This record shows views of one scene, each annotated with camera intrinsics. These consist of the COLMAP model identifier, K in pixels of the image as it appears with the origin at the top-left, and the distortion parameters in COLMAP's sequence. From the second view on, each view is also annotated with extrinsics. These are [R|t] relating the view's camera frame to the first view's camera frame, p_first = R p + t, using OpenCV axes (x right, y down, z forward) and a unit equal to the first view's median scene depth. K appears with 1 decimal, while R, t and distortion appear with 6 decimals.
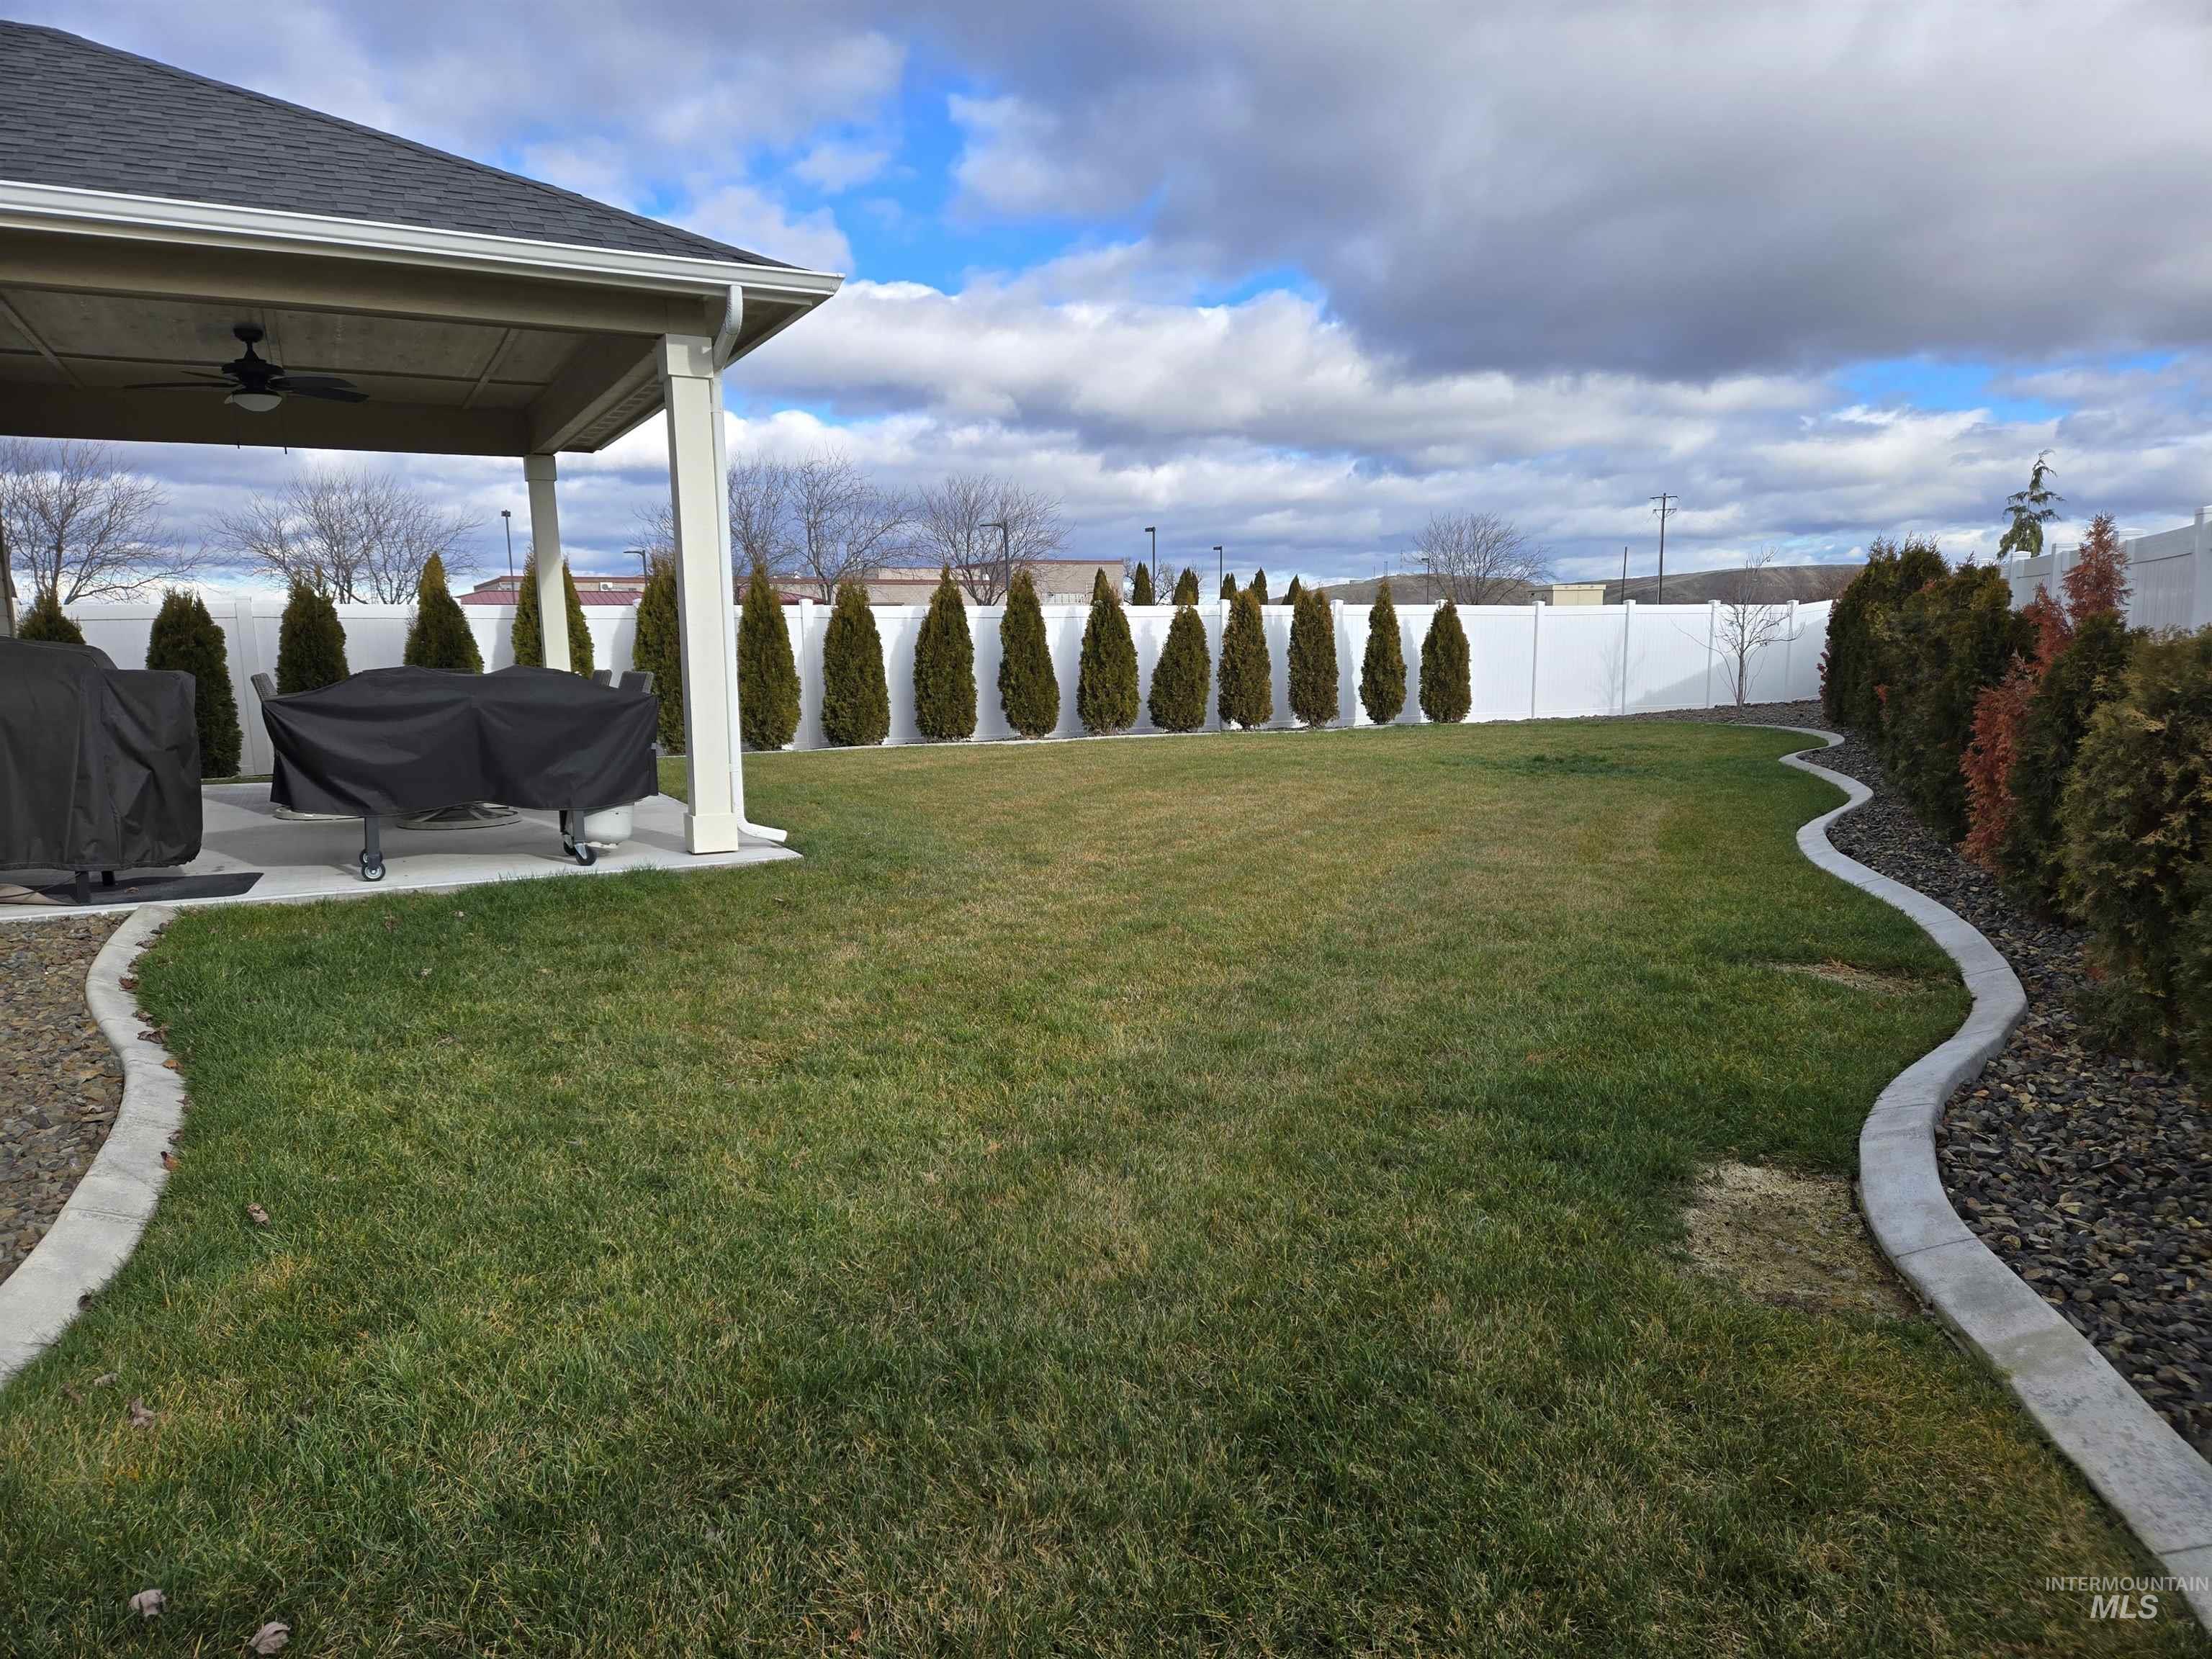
lens RADIAL K [[1424.6, 0, 1095.8], [0, 1424.6, 852.6], [0, 0, 1]] dist [0.080732, -0.067592]
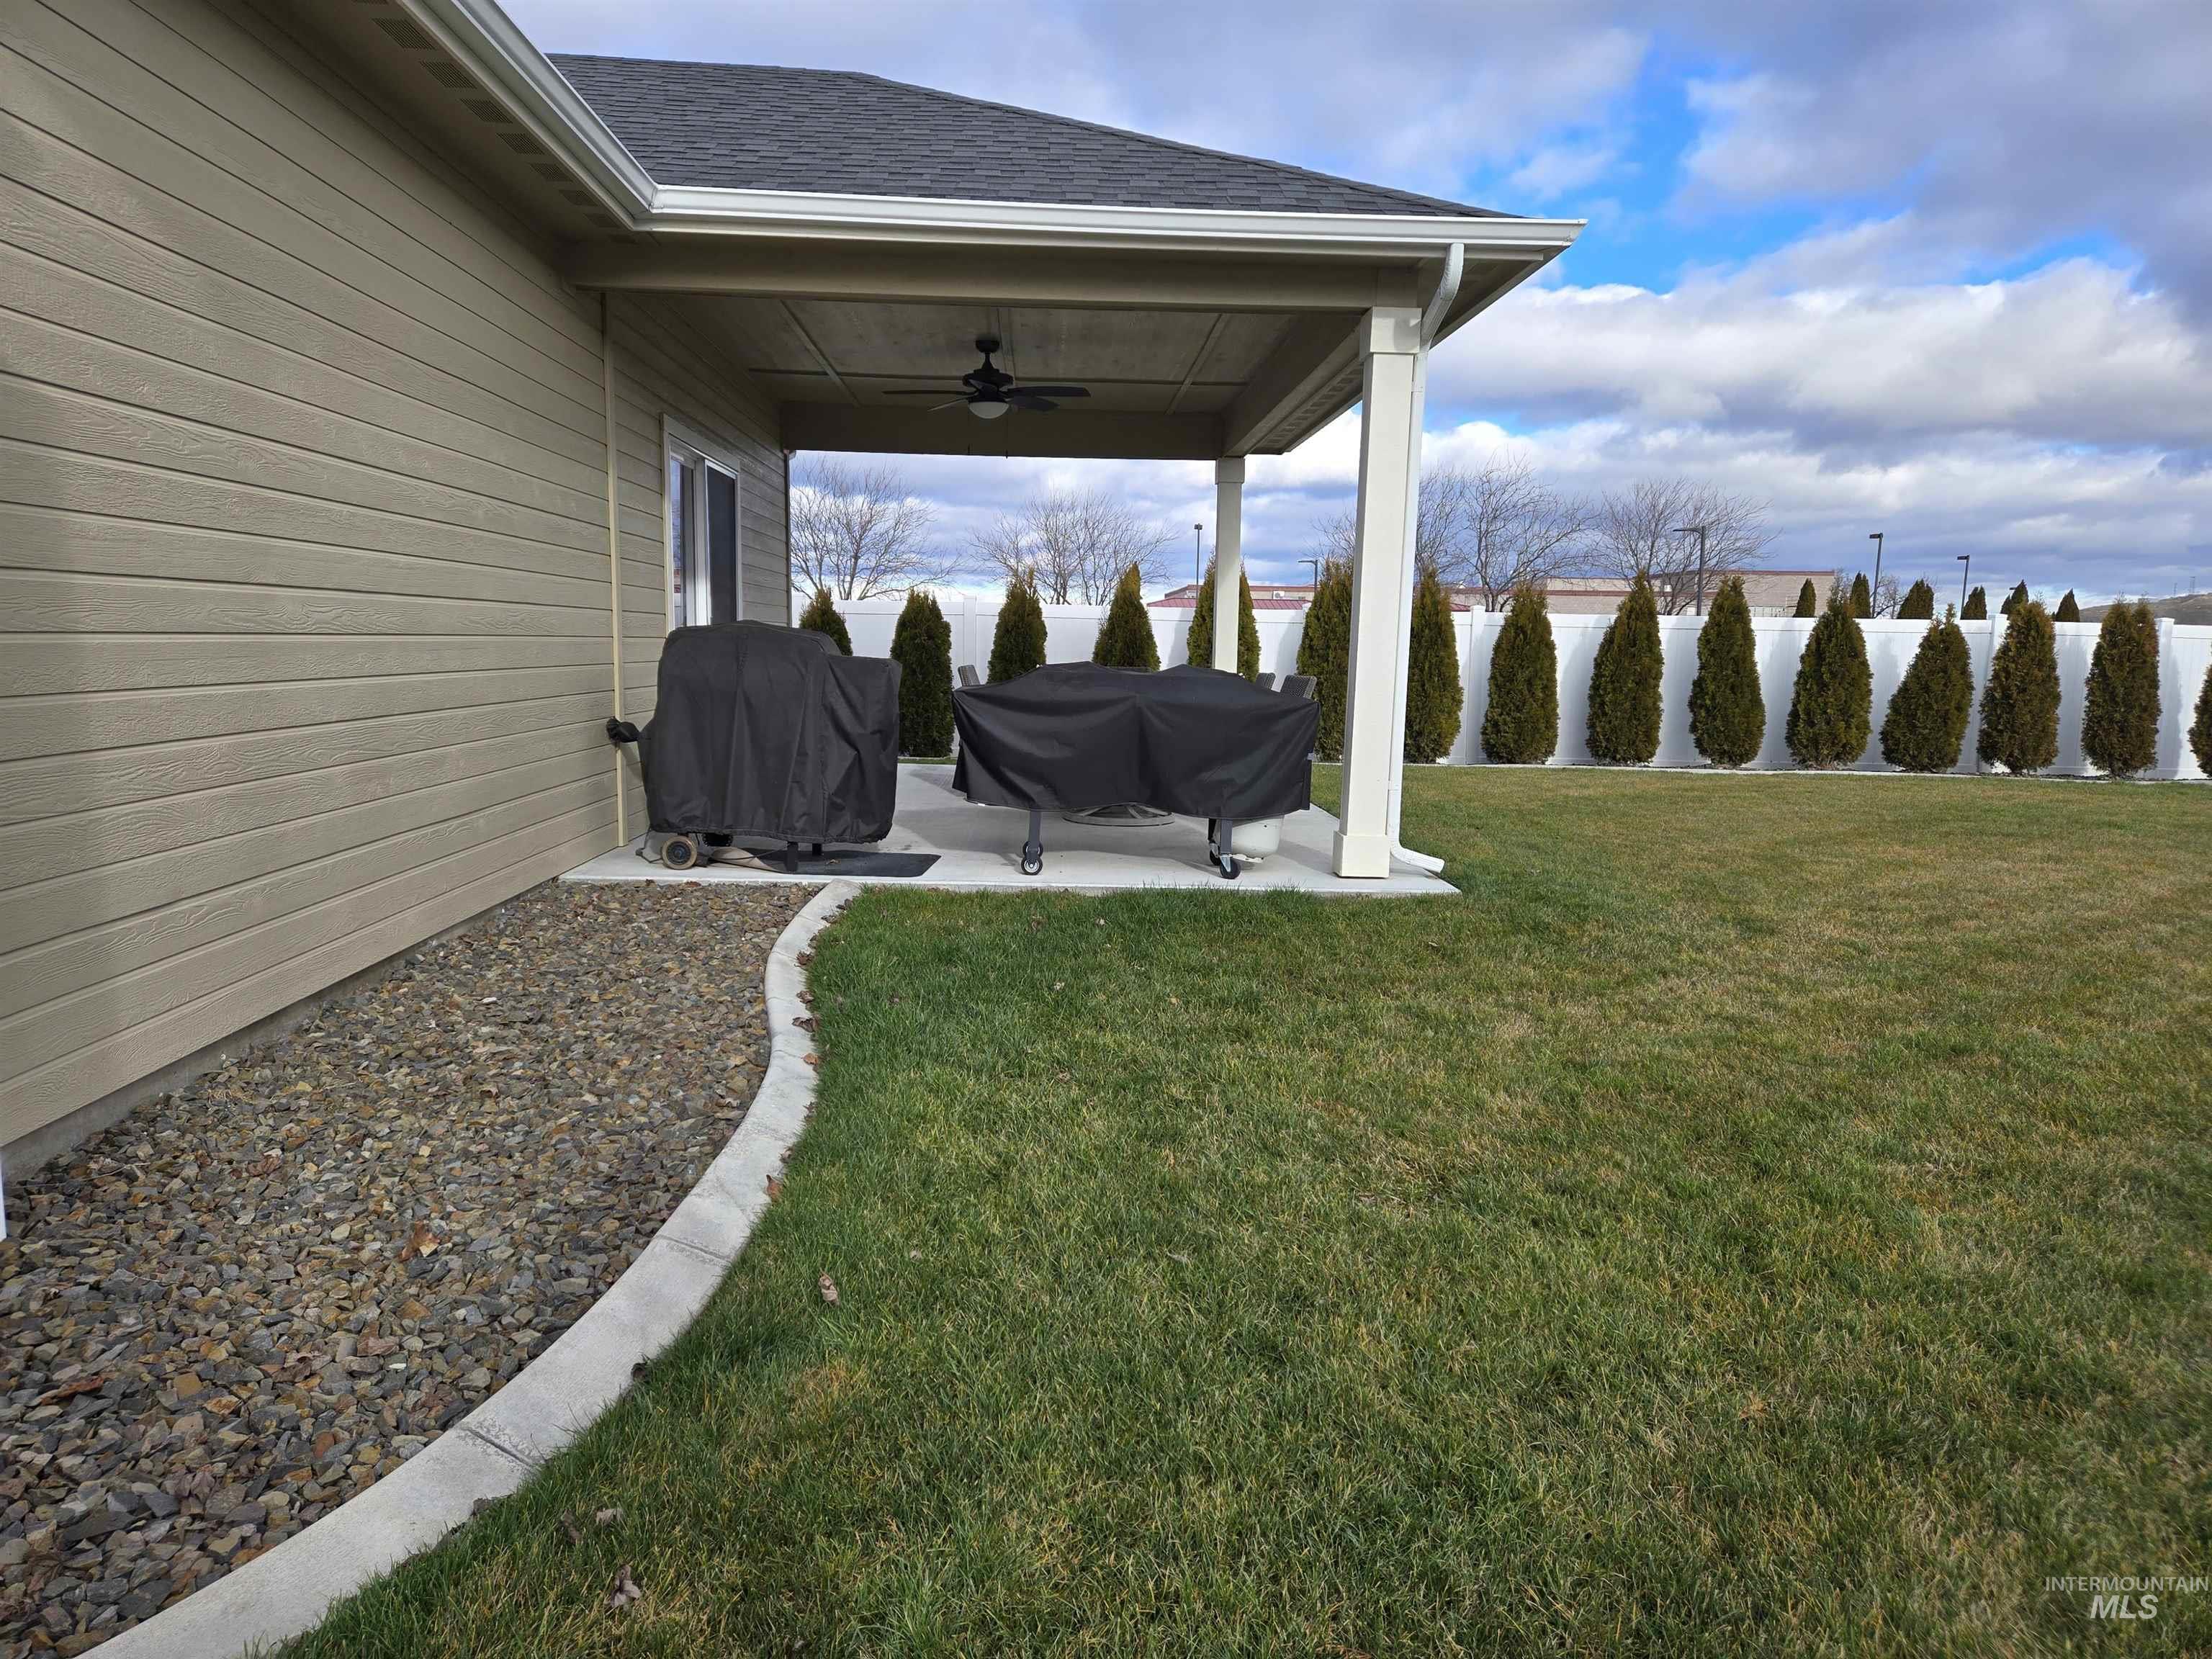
lens RADIAL K [[1424.6, 0, 1095.8], [0, 1424.6, 852.6], [0, 0, 1]] dist [0.080732, -0.067592]
pose [[0.901322, 0.093953, -0.422836, -0.043041], [-0.096654, 0.995203, 0.015104, -0.014931], [0.422227, 0.027255, 0.906080, 0.125345]]
